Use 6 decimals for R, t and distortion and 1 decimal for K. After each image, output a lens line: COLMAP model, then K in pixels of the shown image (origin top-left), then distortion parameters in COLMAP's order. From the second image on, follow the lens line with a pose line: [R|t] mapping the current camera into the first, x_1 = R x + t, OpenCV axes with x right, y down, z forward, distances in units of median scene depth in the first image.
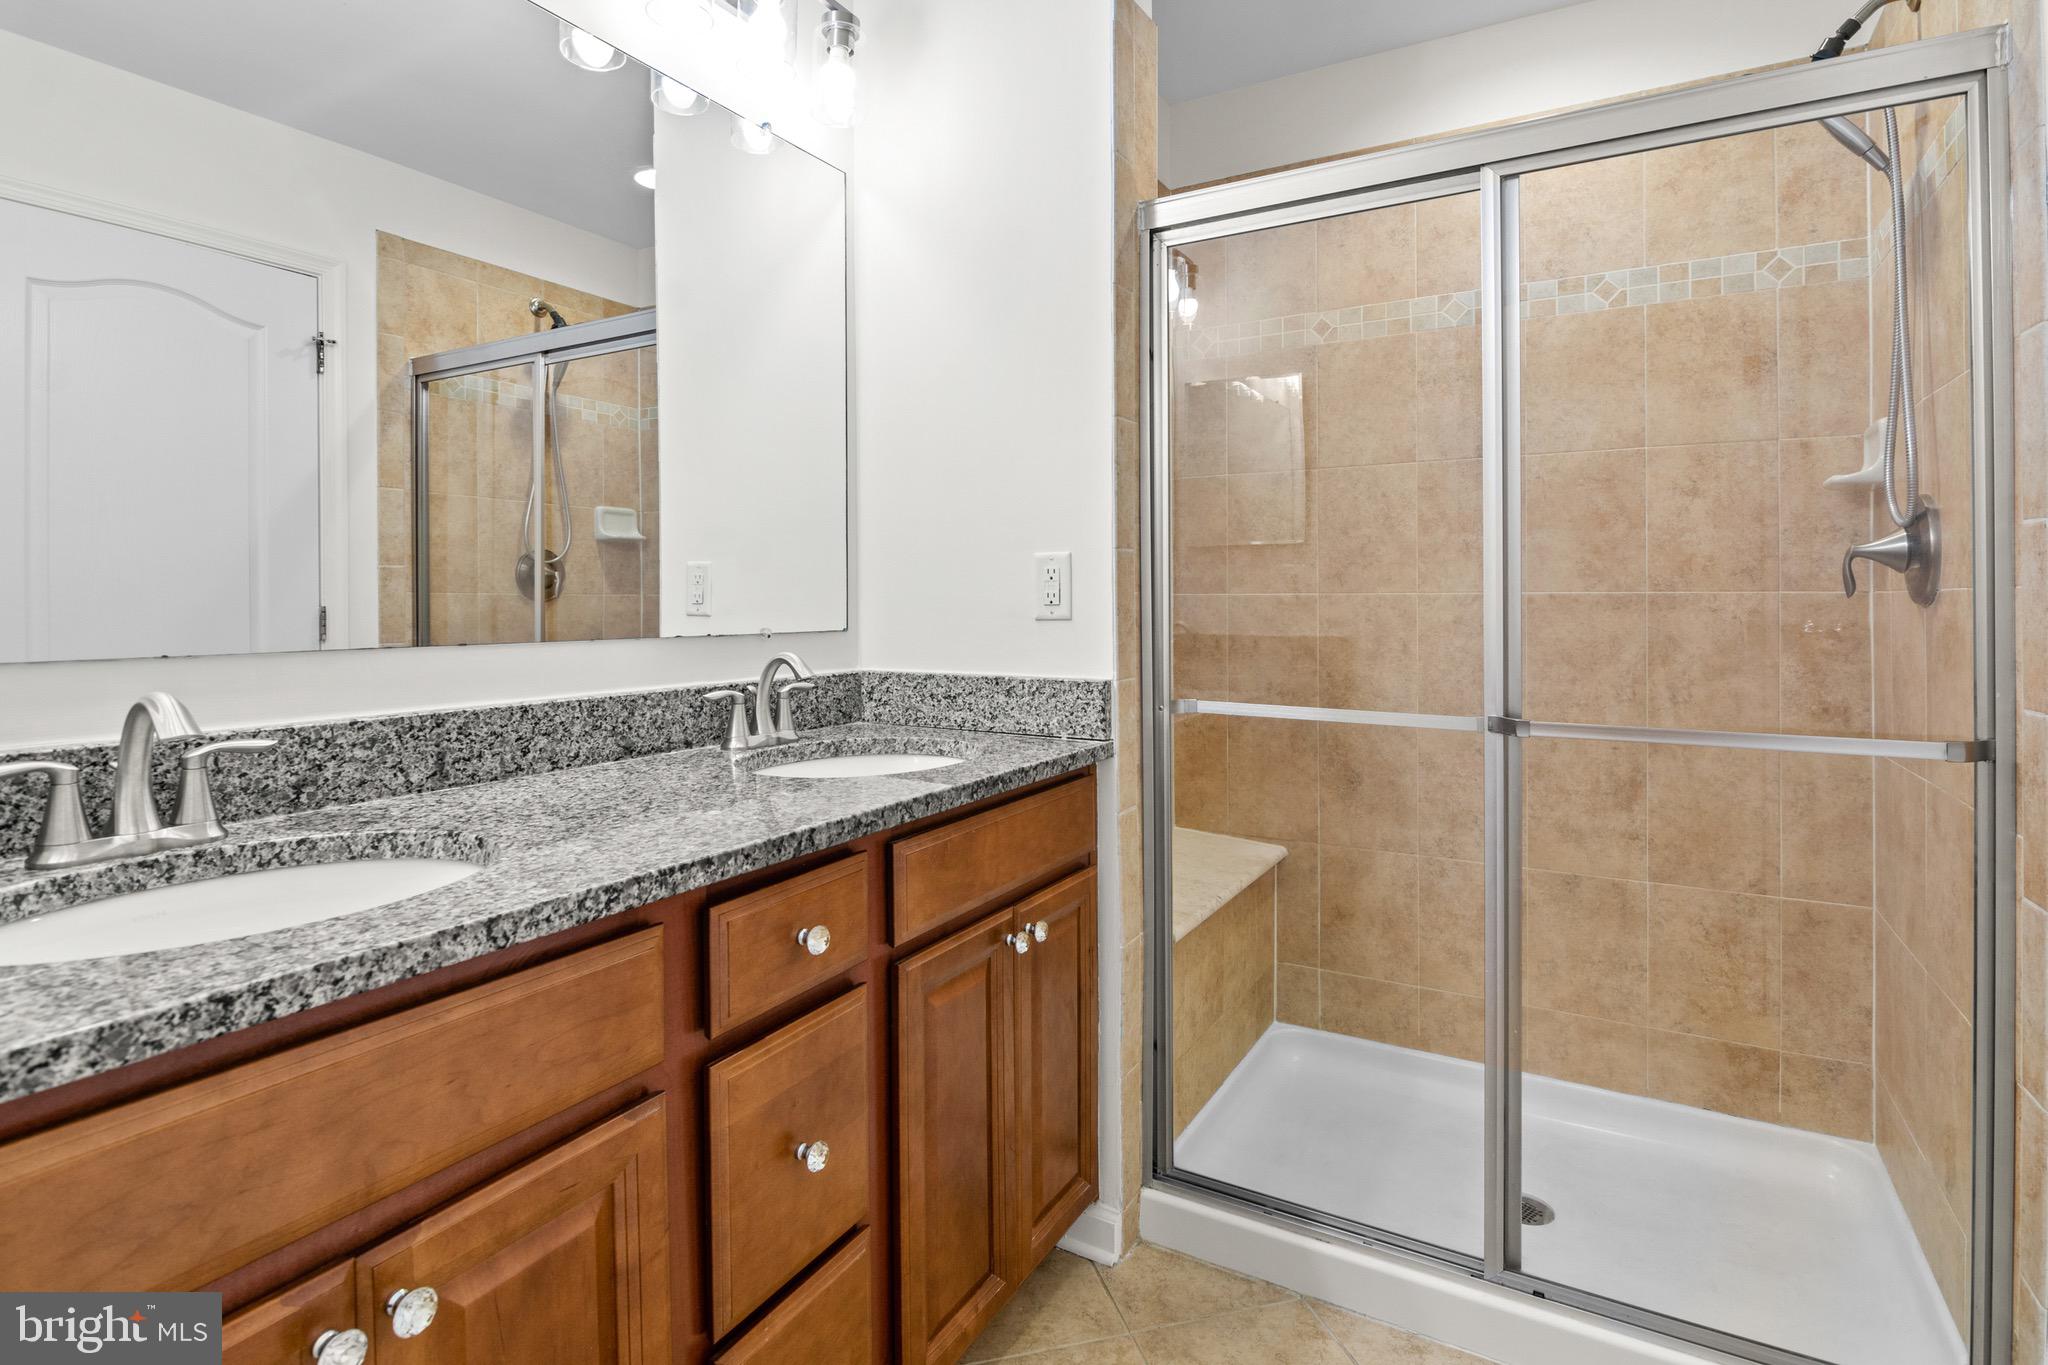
lens RADIAL K [[1000.4, 0, 1019.9], [0, 1000.4, 640.4], [0, 0, 1]] dist [-0.010748, -0.001422]
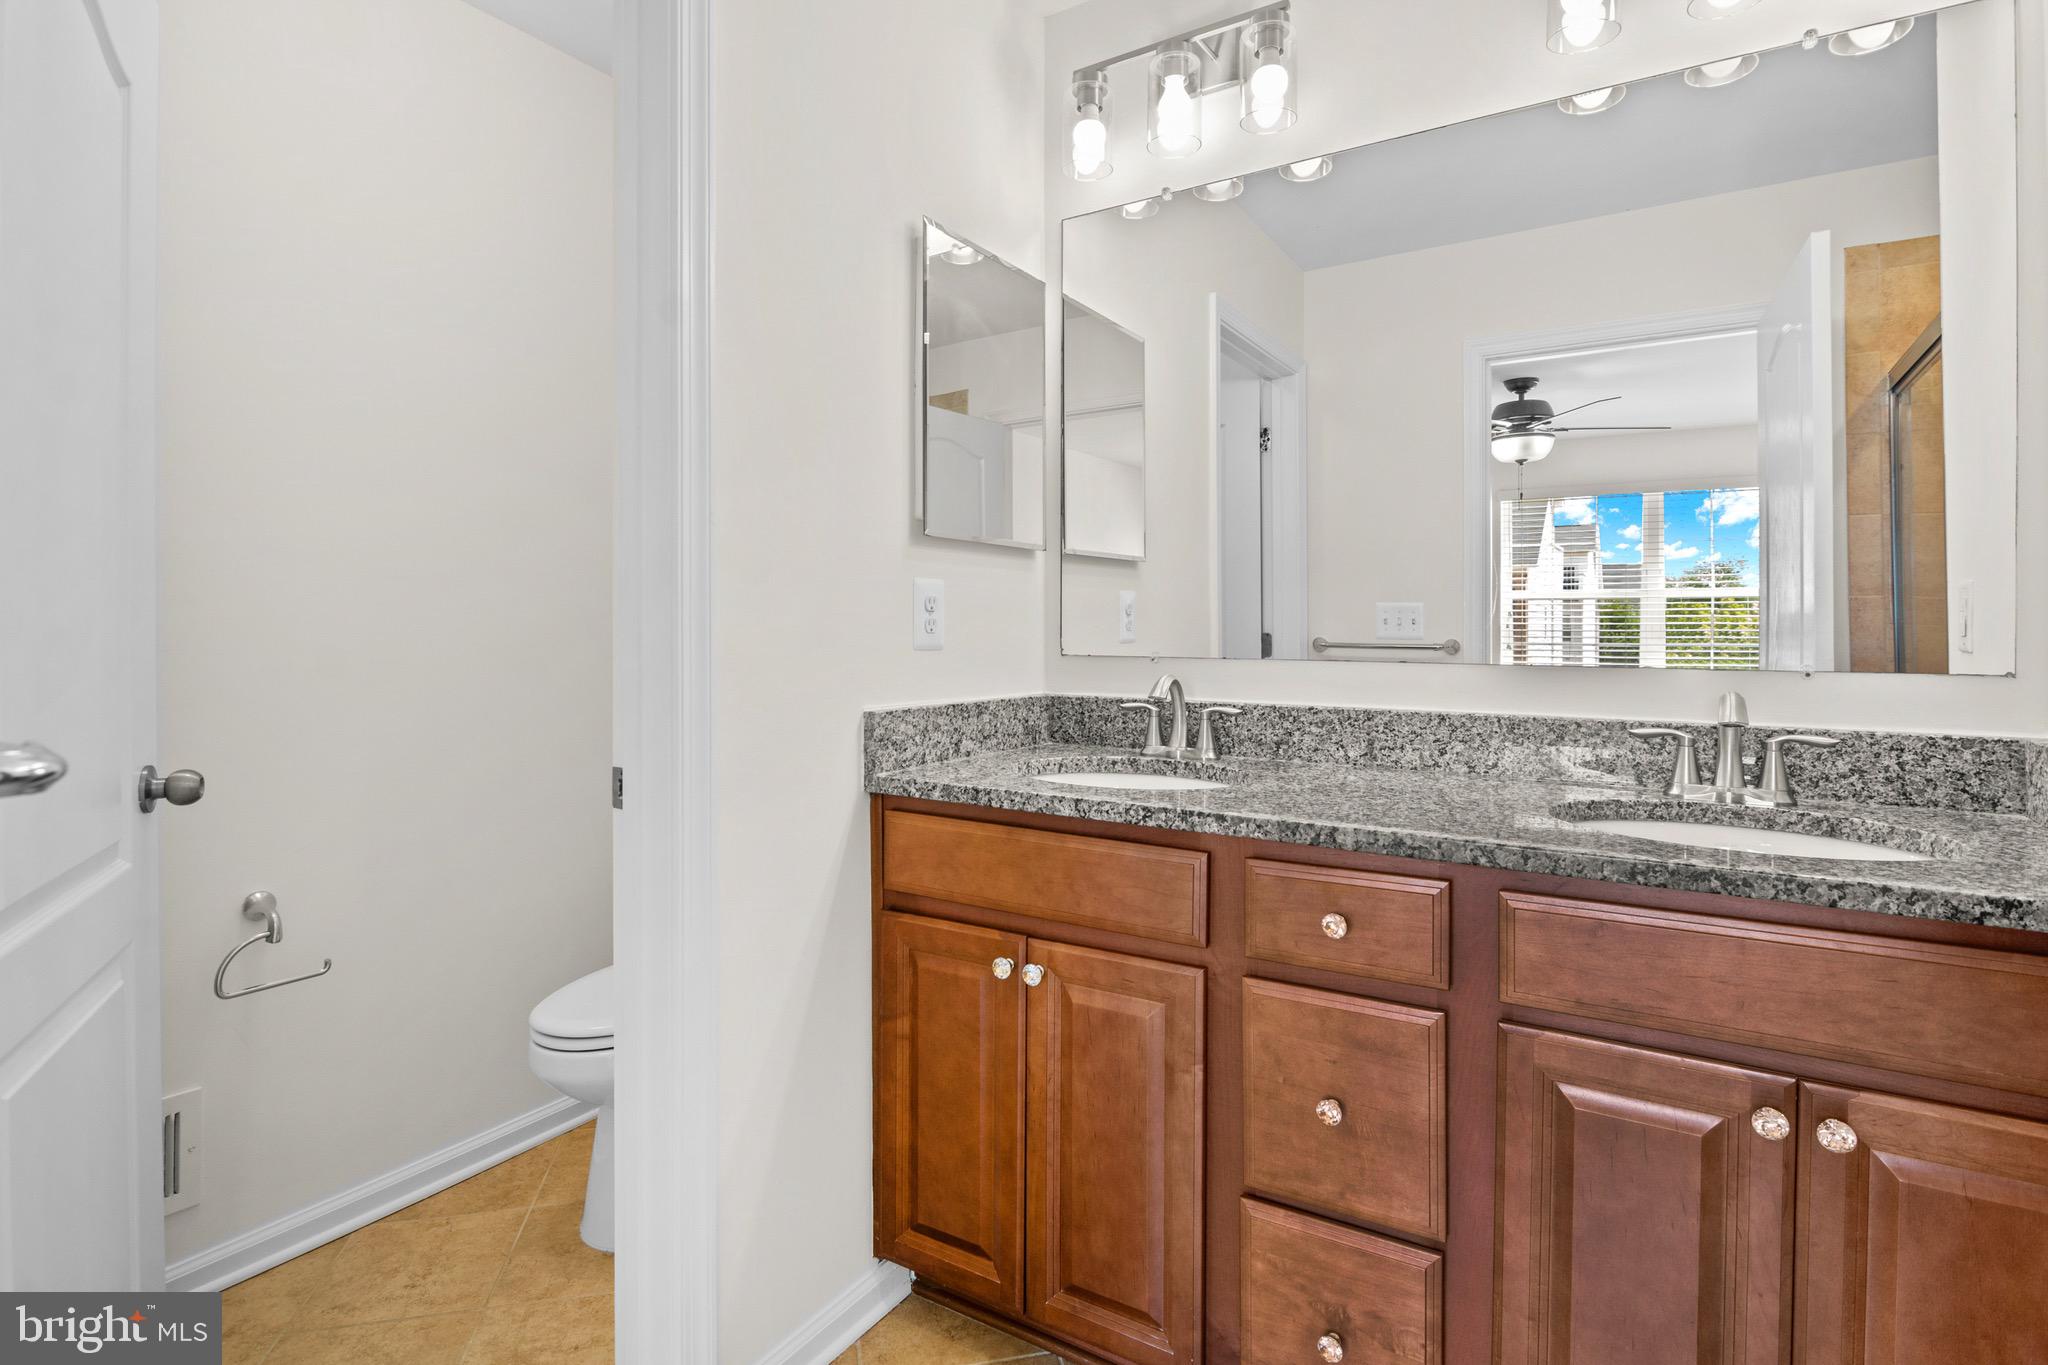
lens RADIAL K [[1000.4, 0, 1019.9], [0, 1000.4, 640.4], [0, 0, 1]] dist [-0.010748, -0.001422]
pose [[-0.022235, 0.017180, -0.999605, 0.837670], [-0.044210, 0.998857, 0.018150, -0.027372], [0.998775, 0.044596, -0.021450, 0.583594]]
